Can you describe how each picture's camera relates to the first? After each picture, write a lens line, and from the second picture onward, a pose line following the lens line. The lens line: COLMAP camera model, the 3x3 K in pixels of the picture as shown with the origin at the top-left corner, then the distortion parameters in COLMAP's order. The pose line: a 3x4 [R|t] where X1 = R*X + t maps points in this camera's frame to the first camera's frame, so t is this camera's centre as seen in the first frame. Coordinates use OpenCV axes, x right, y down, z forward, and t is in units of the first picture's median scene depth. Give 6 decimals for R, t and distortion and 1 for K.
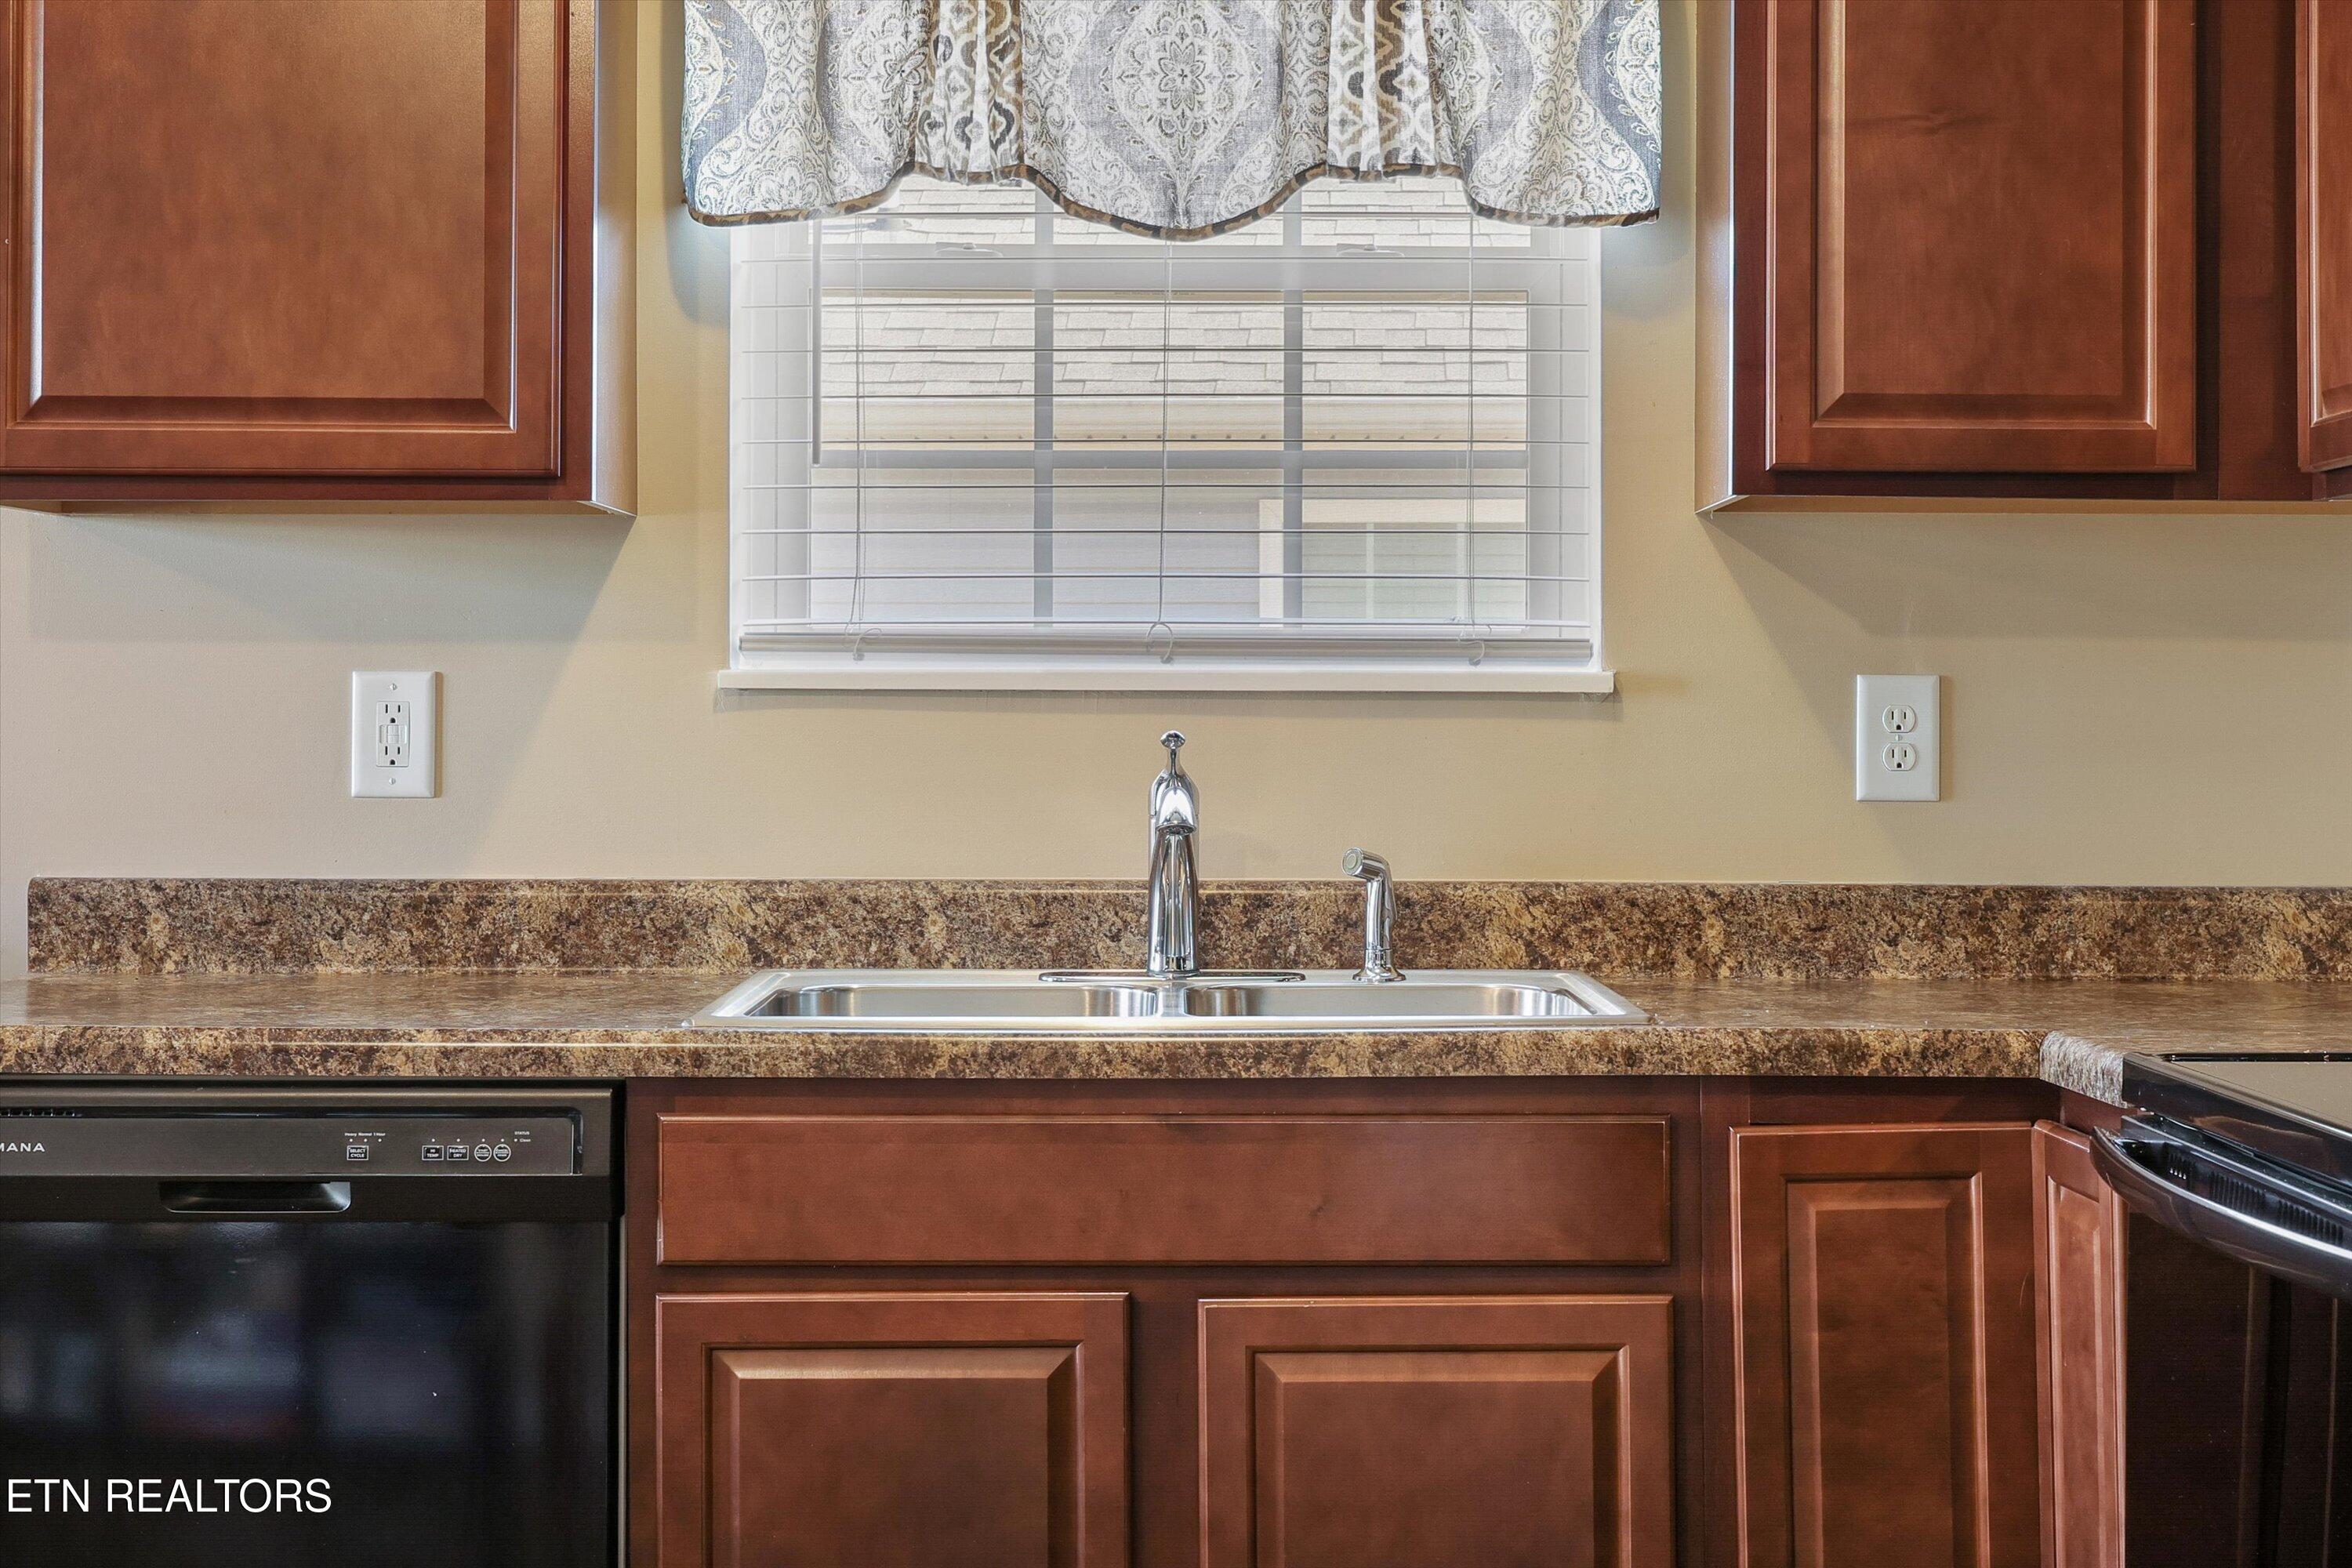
lens RADIAL K [[3559.9, 0, 1185.3], [0, 3559.9, 699.6], [0, 0, 1]] dist [0.005434, -0.046566]
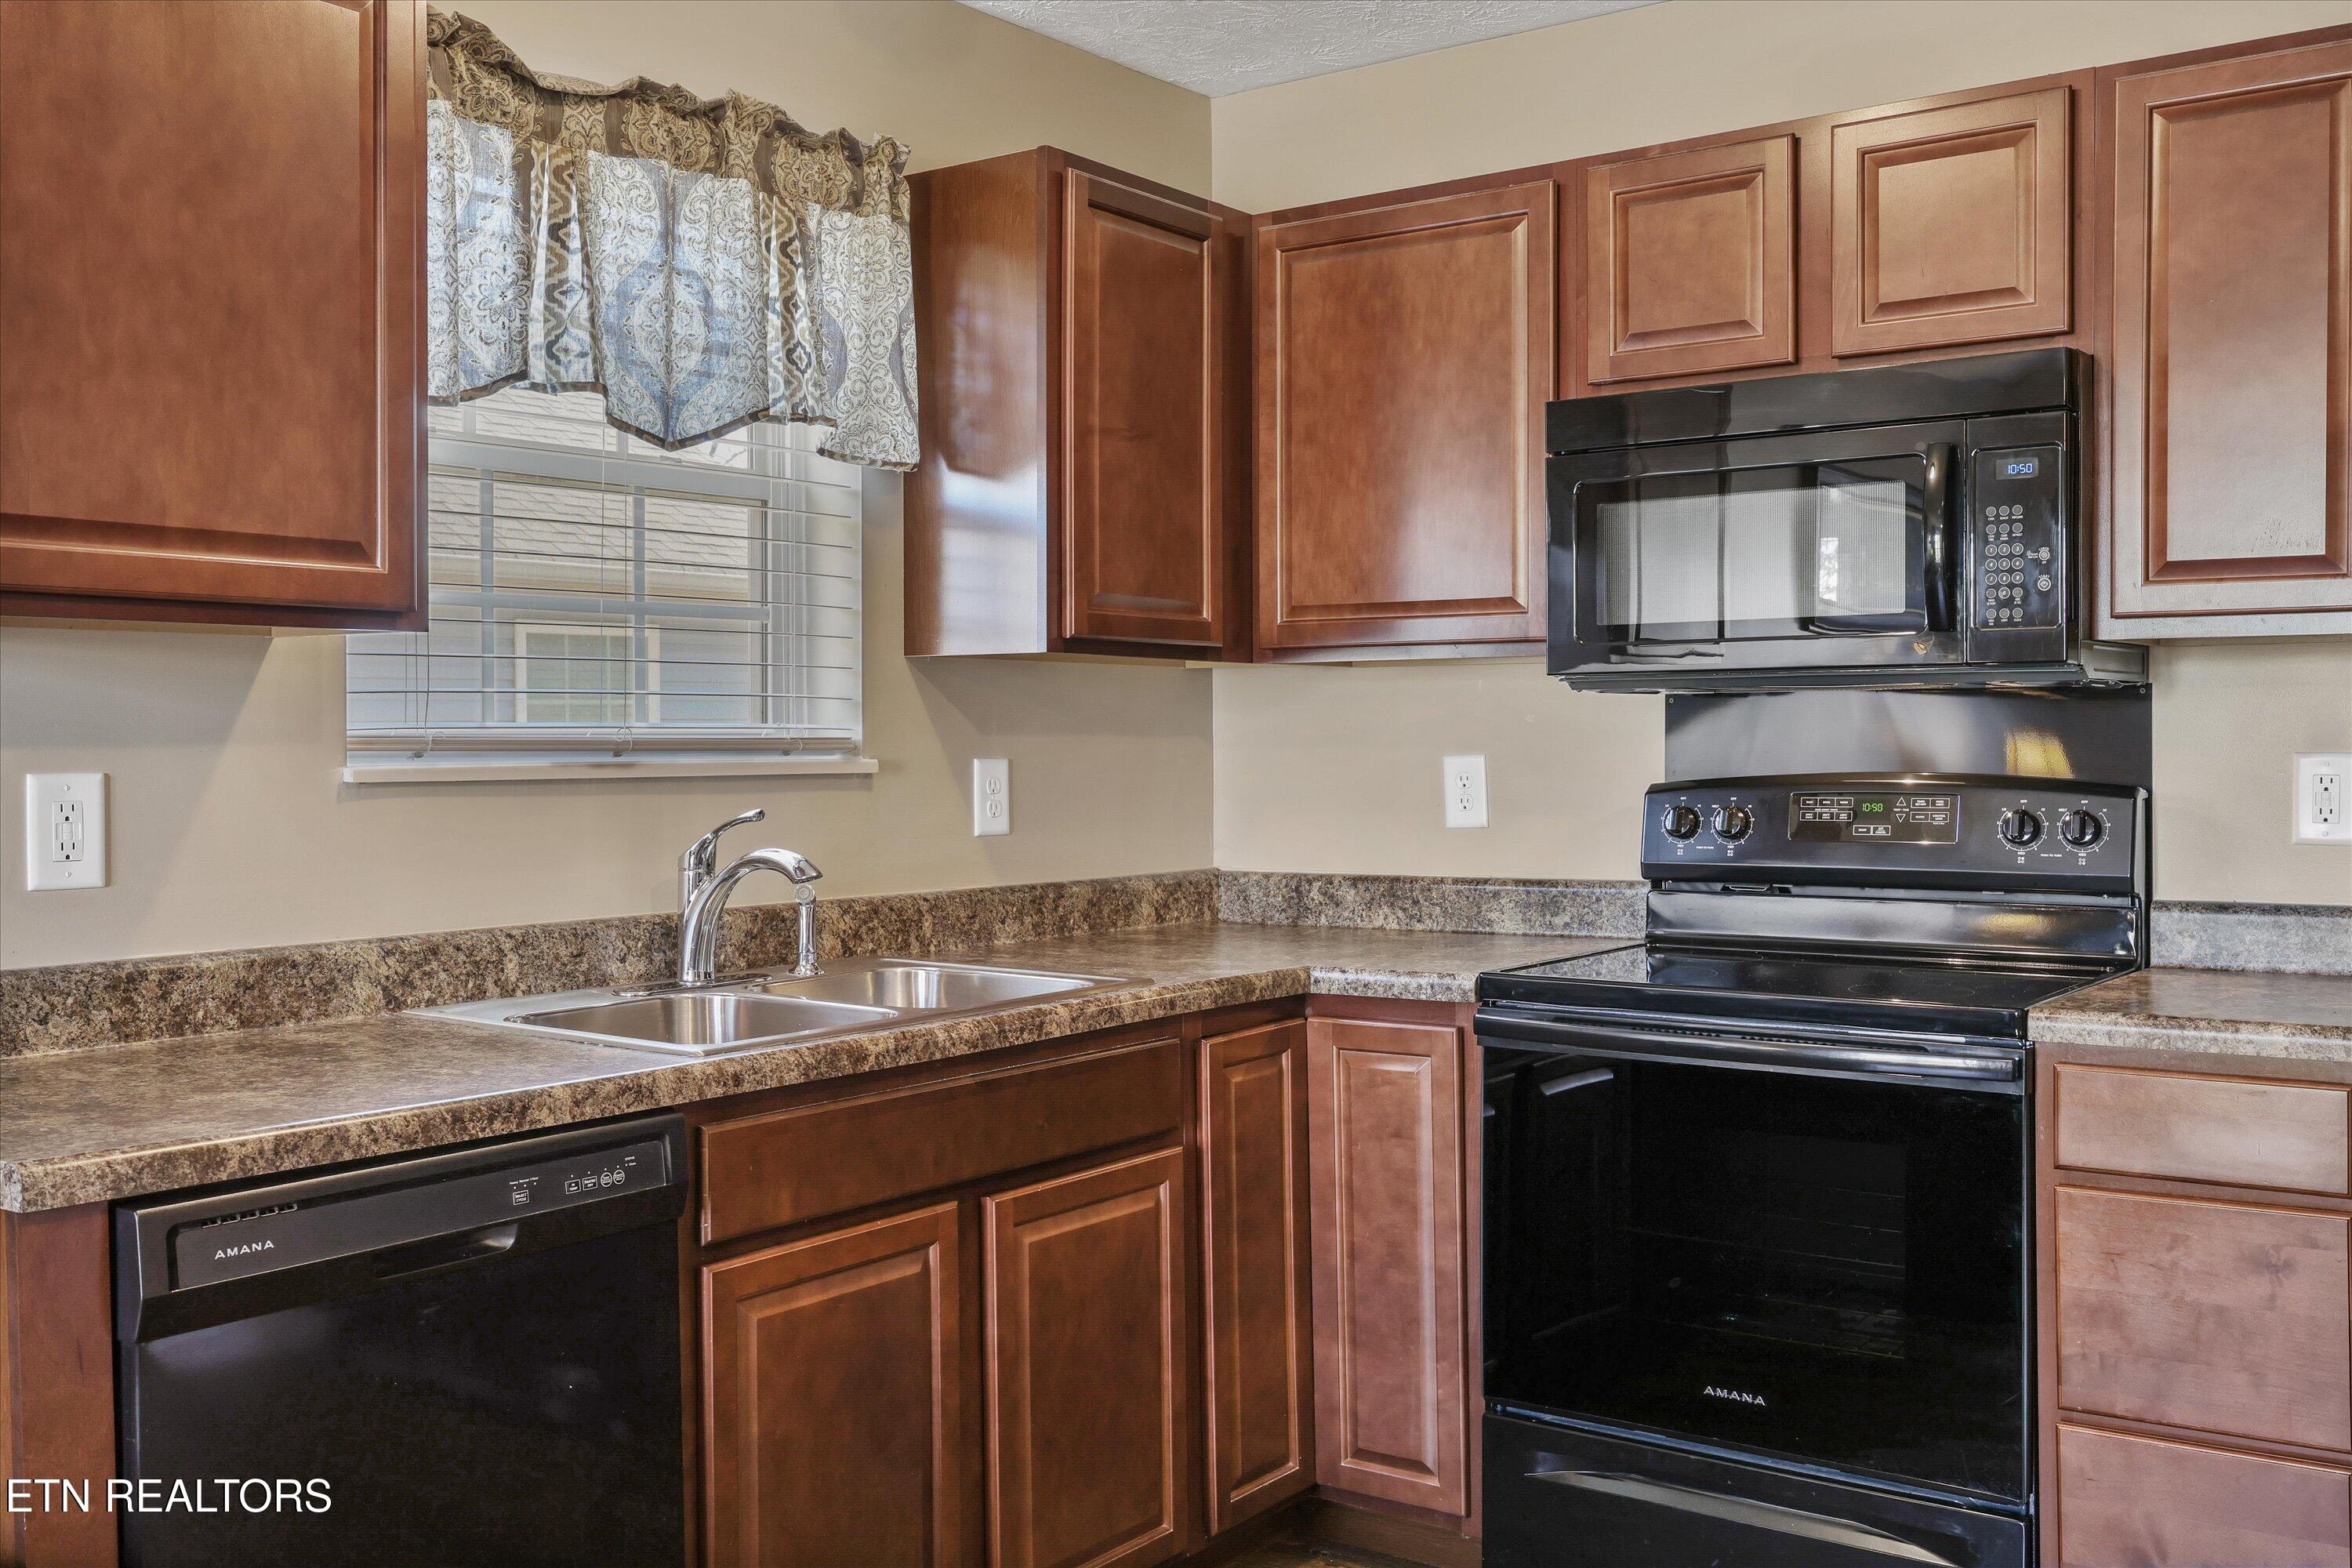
lens RADIAL K [[2203.8, 0, 1176.0], [0, 2203.8, 784.0], [0, 0, 1]] dist [-0.000503, -0.002135]
pose [[0.599856, -0.022611, 0.799788, -0.565077], [0.000027, 0.999601, 0.028240, -0.024050], [-0.800108, -0.016918, 0.599617, 0.329599]]
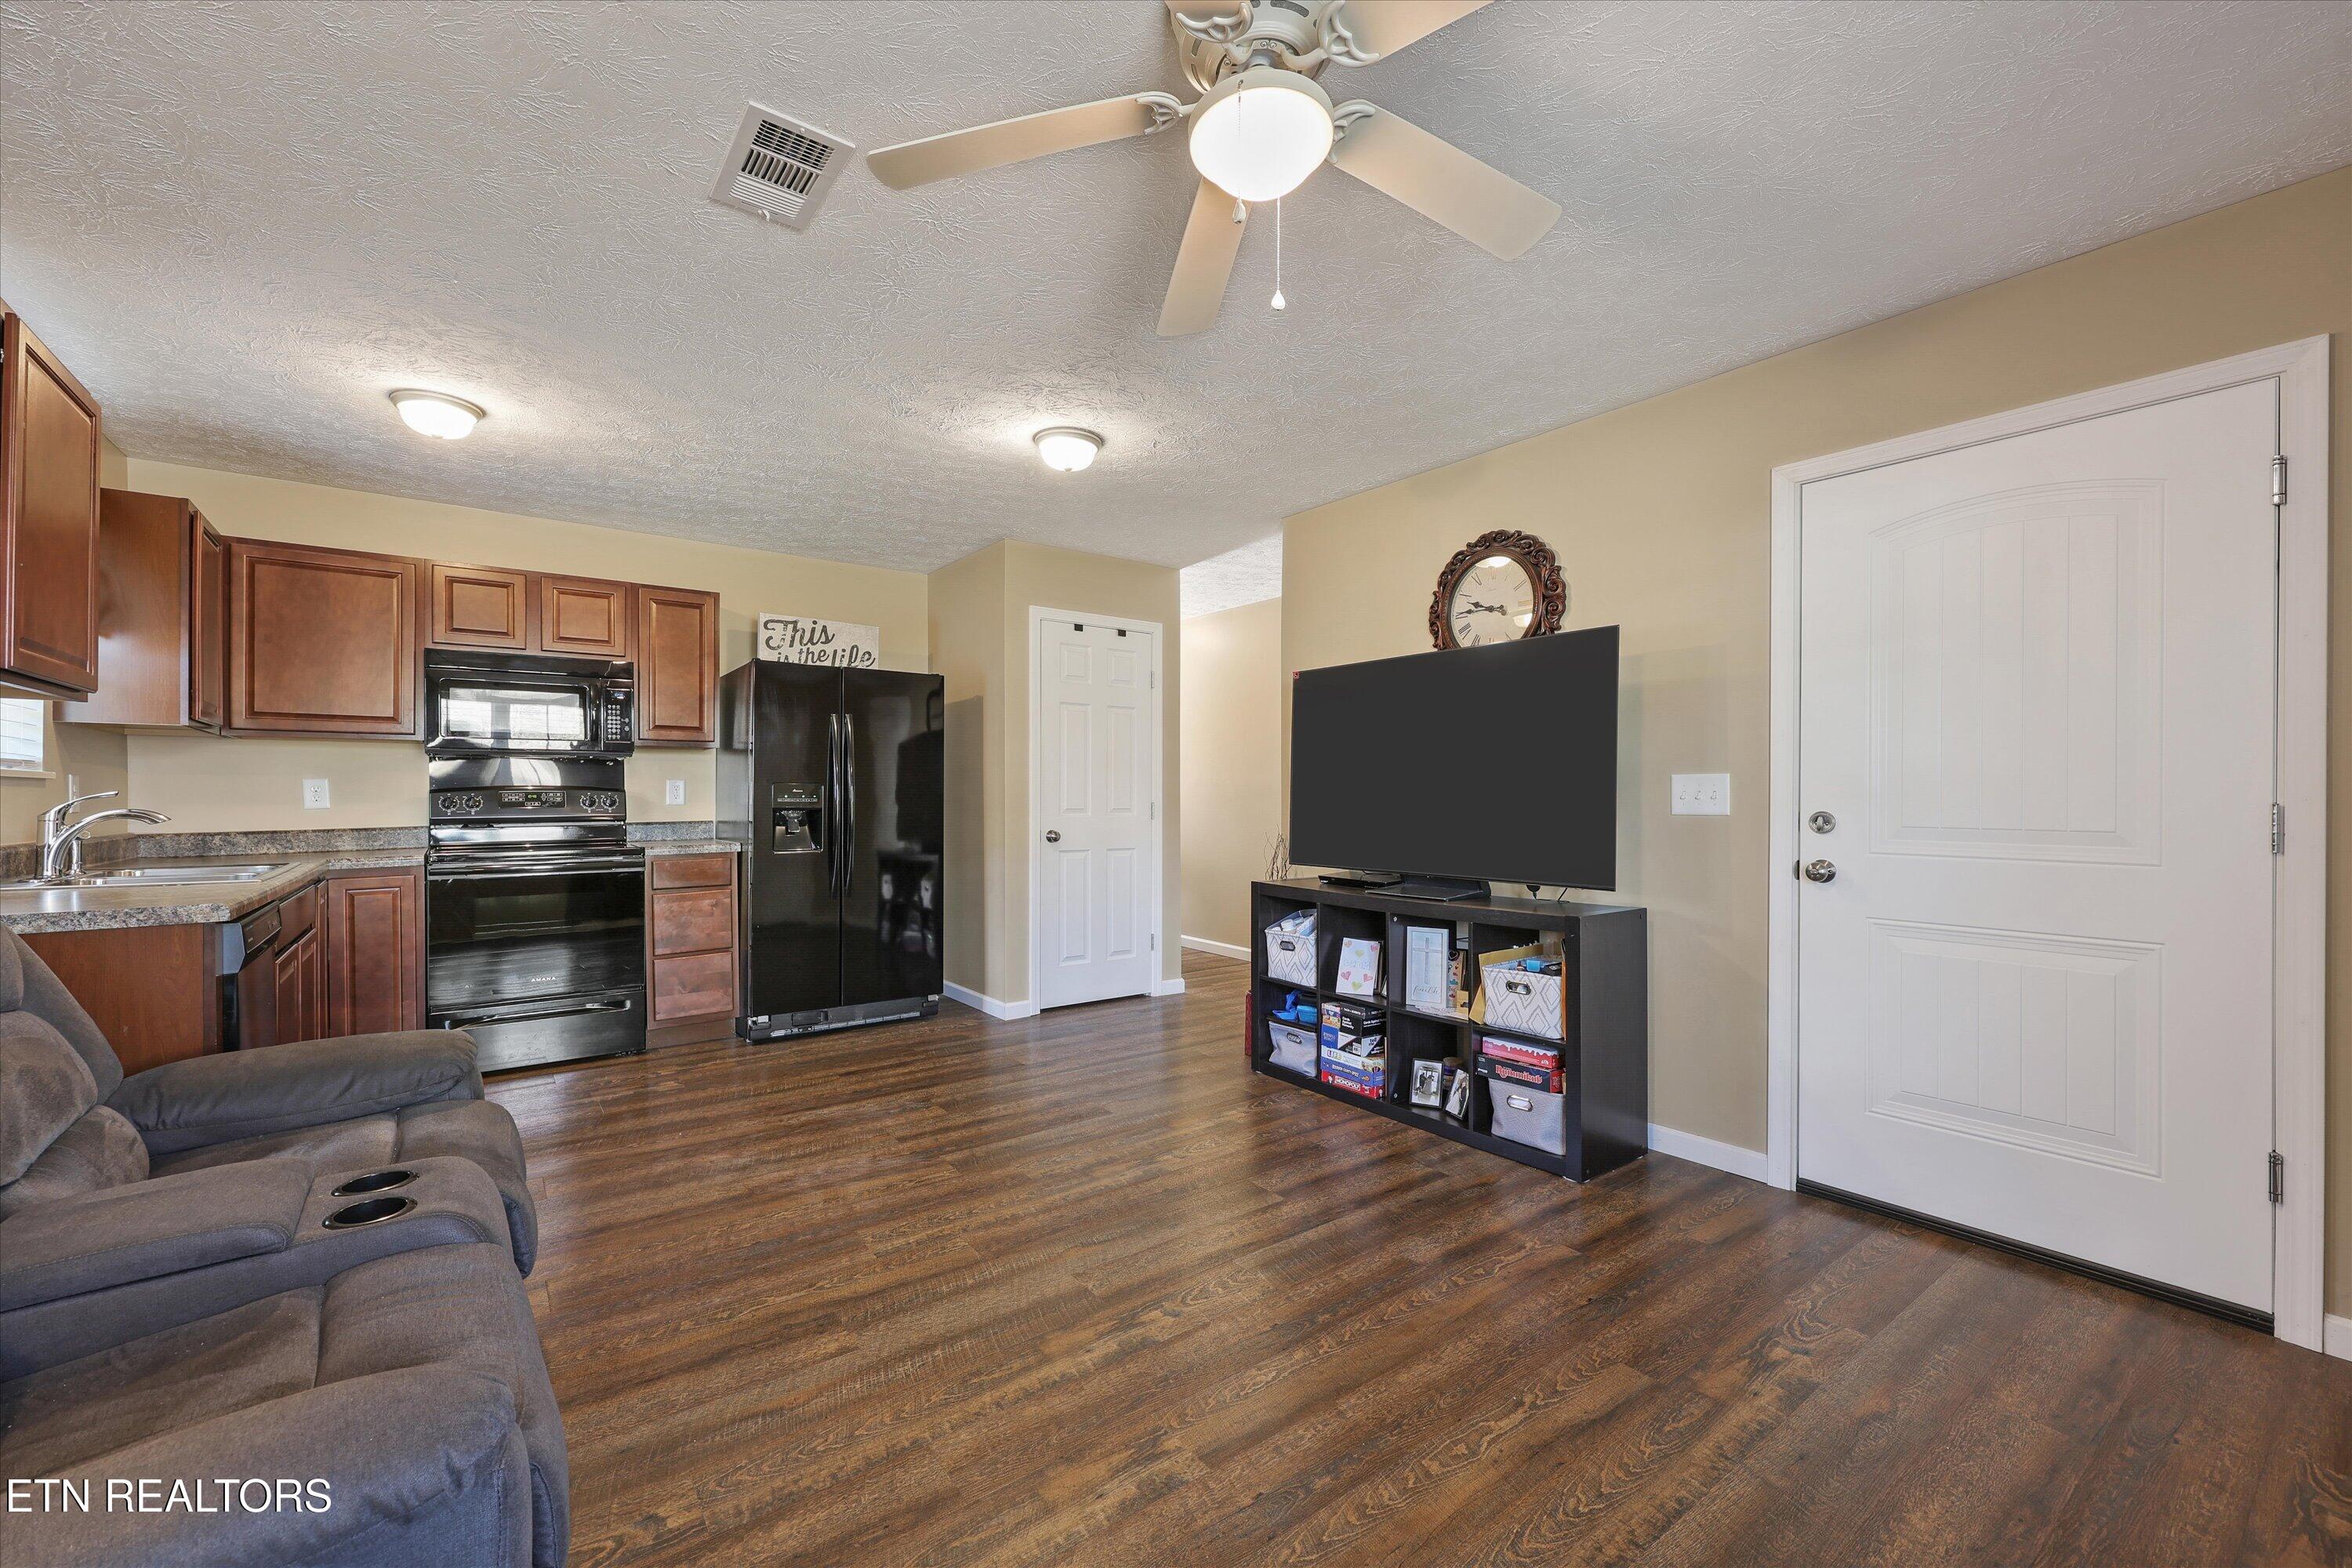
lens RADIAL K [[959.8, 0, 1191.9], [0, 959.8, 793.1], [0, 0, 1]] dist [-0.000171, 0.000037]
pose [[-0.605324, 0.000014, 0.795979, -1.138208], [-0.005172, 0.999979, -0.003951, 0.008728], [-0.795962, -0.006509, -0.605312, 0.724392]]
